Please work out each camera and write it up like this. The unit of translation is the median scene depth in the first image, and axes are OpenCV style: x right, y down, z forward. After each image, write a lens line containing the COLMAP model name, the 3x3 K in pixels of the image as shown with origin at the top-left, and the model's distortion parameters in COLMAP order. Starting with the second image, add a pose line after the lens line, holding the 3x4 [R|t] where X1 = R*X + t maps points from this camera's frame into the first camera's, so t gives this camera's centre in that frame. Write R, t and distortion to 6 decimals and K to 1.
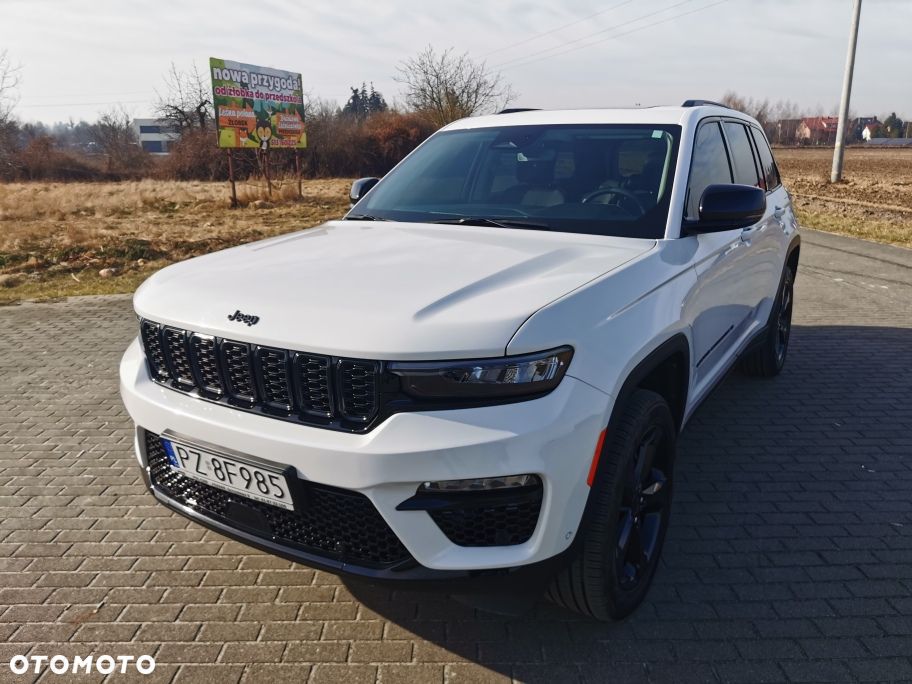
lens RADIAL K [[700.8, 0, 464.3], [0, 700.8, 343.6], [0, 0, 1]] dist [0.077585, -0.112630]
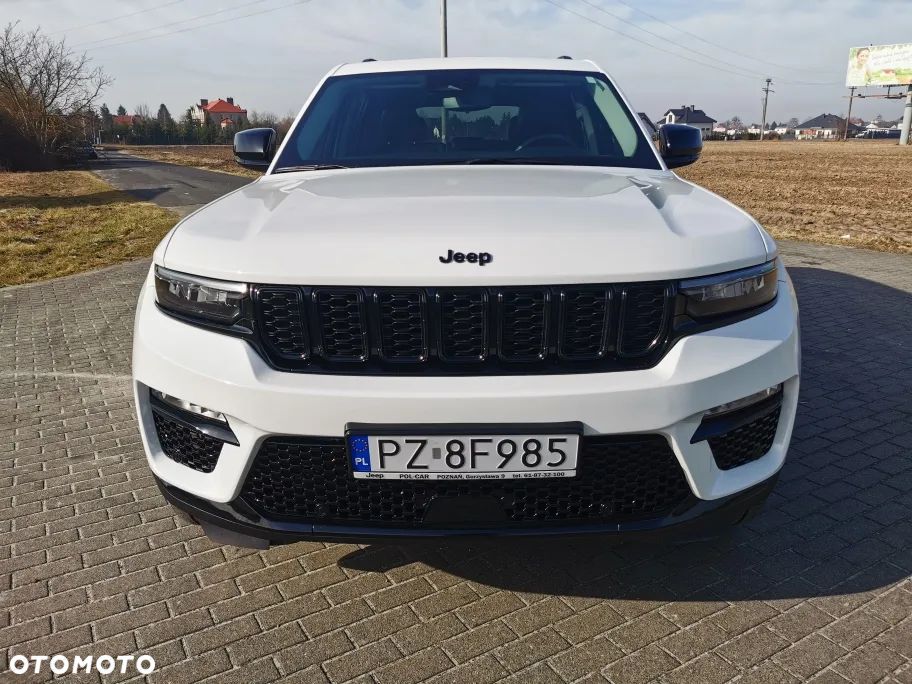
lens RADIAL K [[698.5, 0, 465.0], [0, 698.5, 341.8], [0, 0, 1]] dist [0.073619, -0.098557]
pose [[0.857599, -0.141914, 0.494352, -0.545713], [0.139594, 0.989324, 0.041838, 0.018255], [-0.495012, 0.033128, 0.868254, 0.244211]]
